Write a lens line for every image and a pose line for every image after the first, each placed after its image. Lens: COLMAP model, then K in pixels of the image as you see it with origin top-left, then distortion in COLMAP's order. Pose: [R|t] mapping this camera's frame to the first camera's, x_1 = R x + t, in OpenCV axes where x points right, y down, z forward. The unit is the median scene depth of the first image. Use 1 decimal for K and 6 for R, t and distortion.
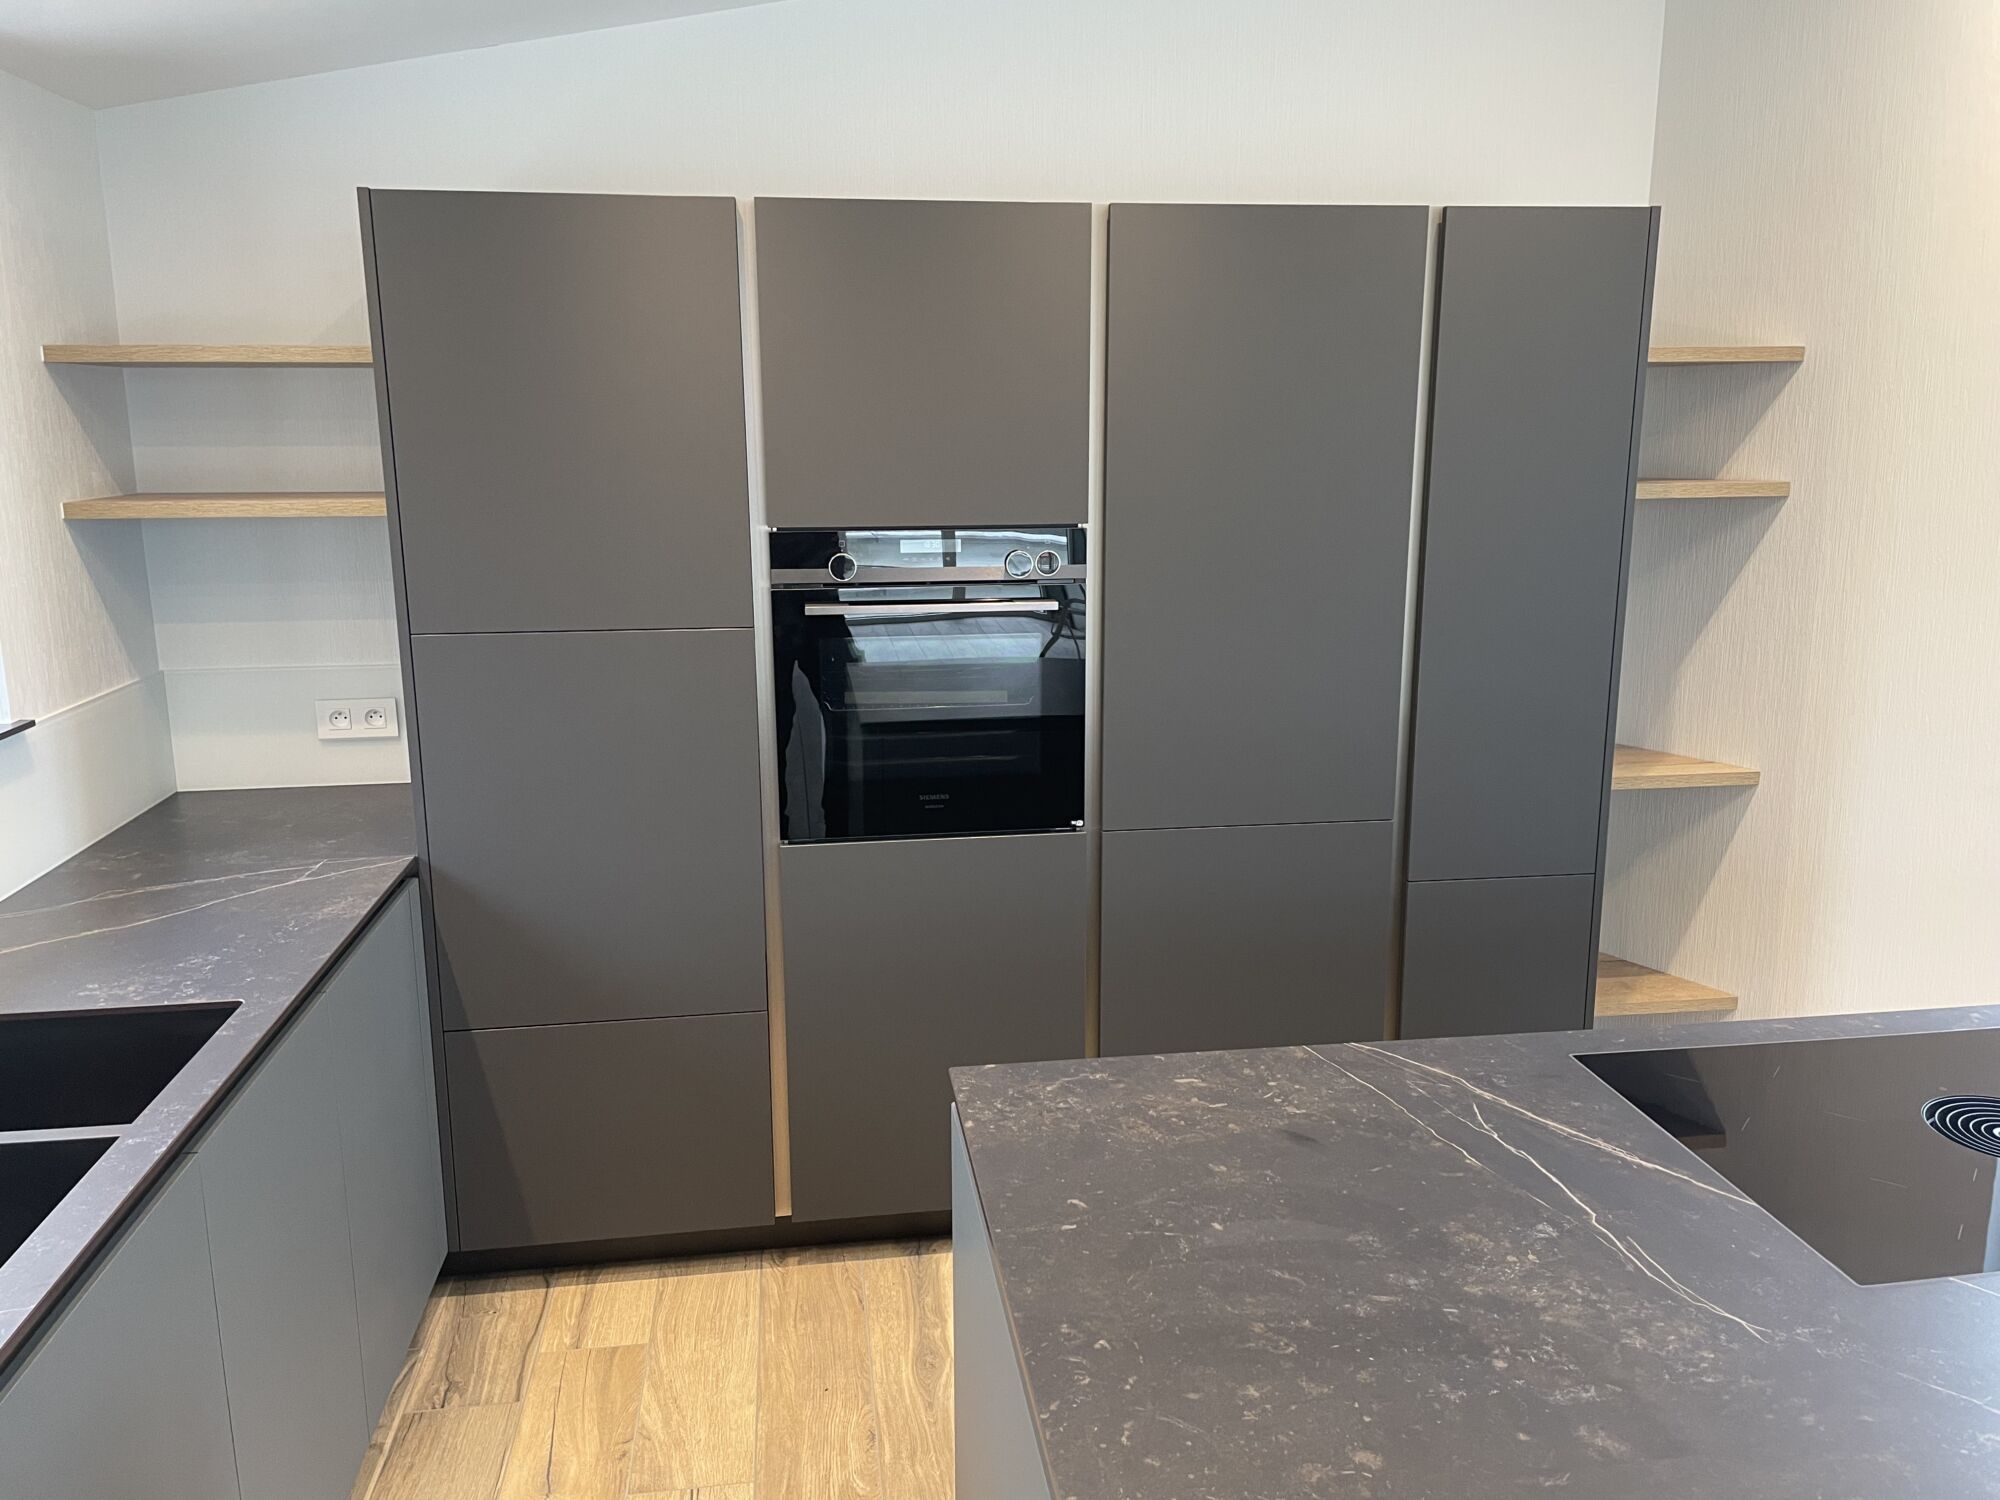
lens RADIAL K [[1505.0, 0, 995.5], [0, 1505.0, 730.6], [0, 0, 1]] dist [0.090155, -0.110840]
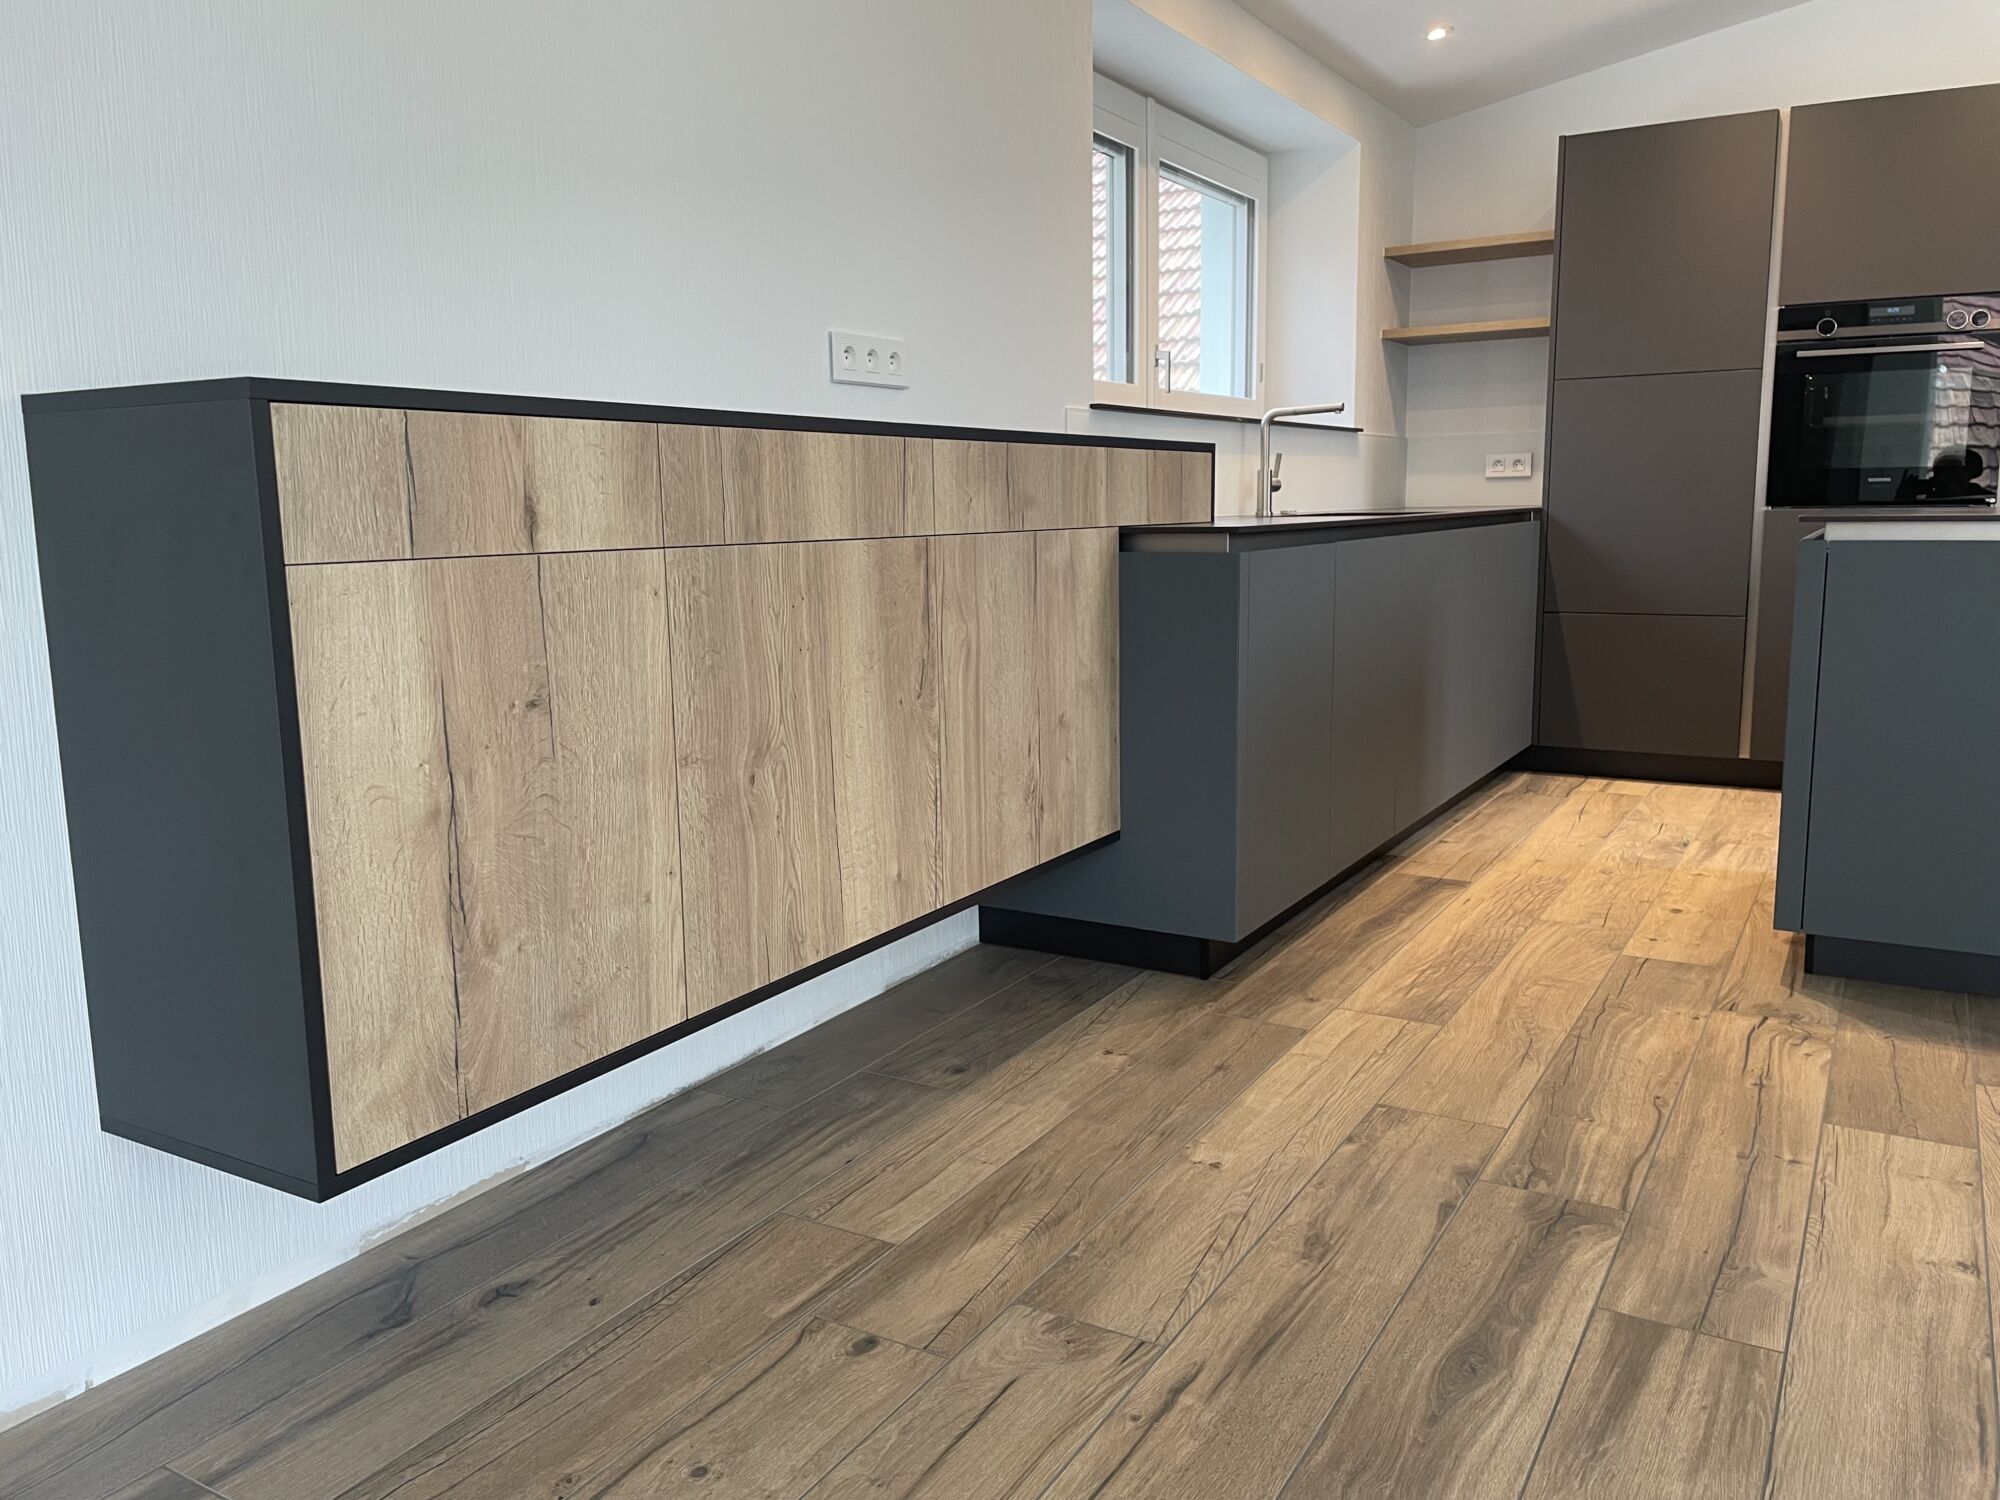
lens RADIAL K [[1505.0, 0, 1014.5], [0, 1505.0, 731.3], [0, 0, 1]] dist [0.090155, -0.110840]
pose [[0.786329, 0.088639, -0.611417, 0.267311], [-0.116442, 0.993181, -0.005768, 0.451277], [0.606736, 0.075730, 0.791288, -0.824883]]
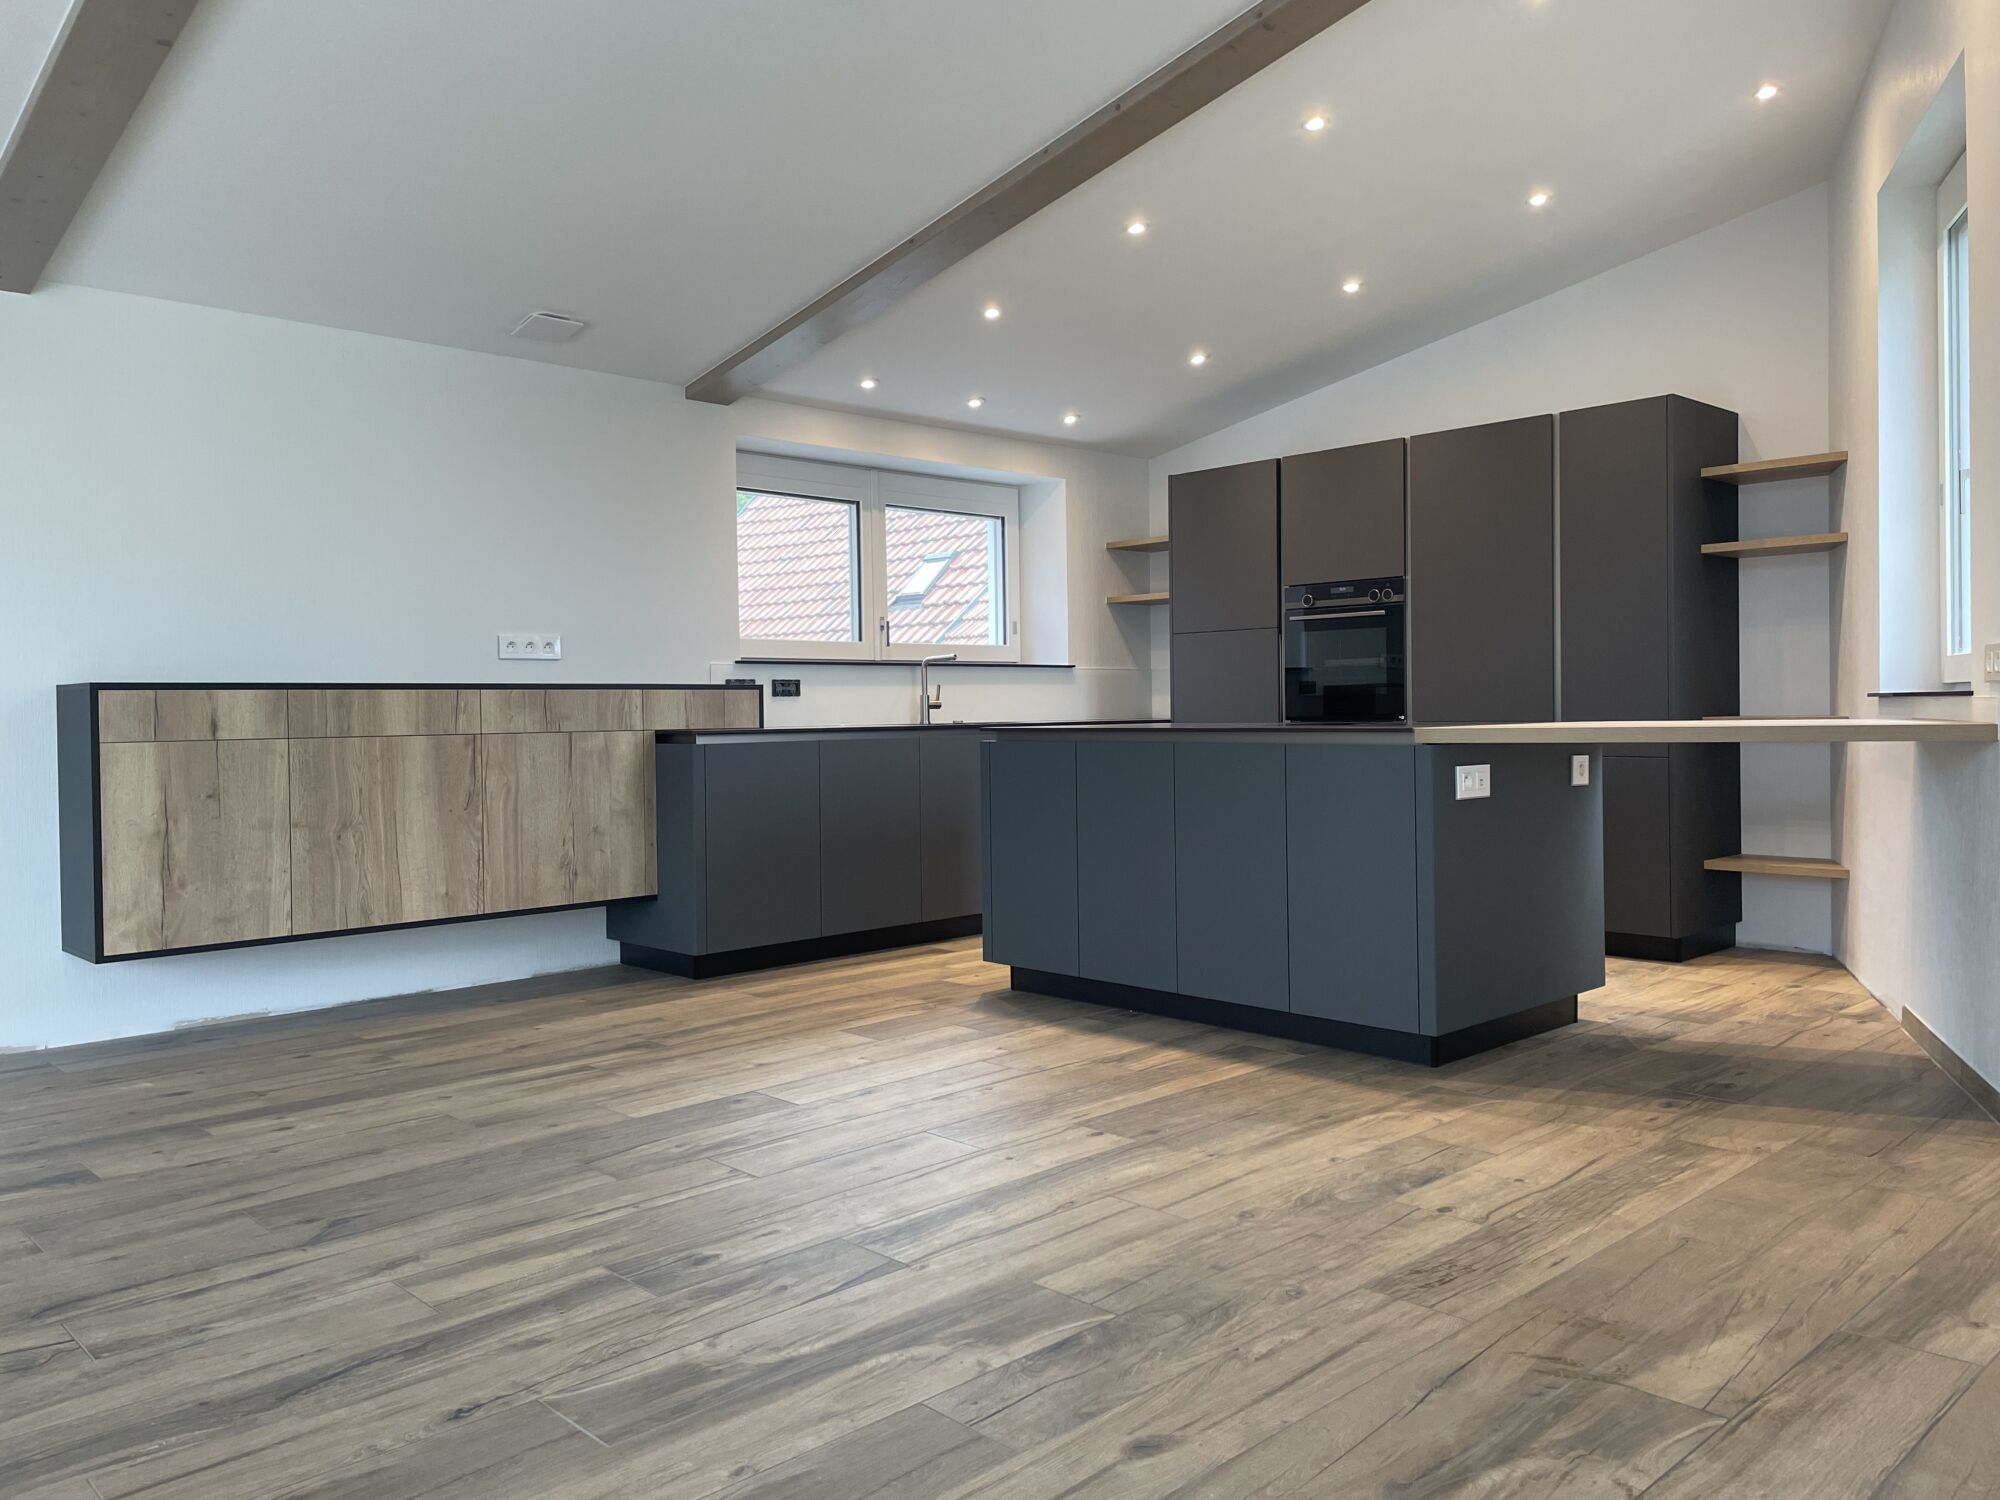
lens RADIAL K [[1505.0, 0, 1013.5], [0, 1505.0, 720.3], [0, 0, 1]] dist [0.090155, -0.110840]
pose [[0.590248, 0.003530, -0.807214, 1.616792], [-0.153934, 0.982132, -0.108264, 0.423512], [0.792409, 0.188160, 0.580245, -0.739649]]
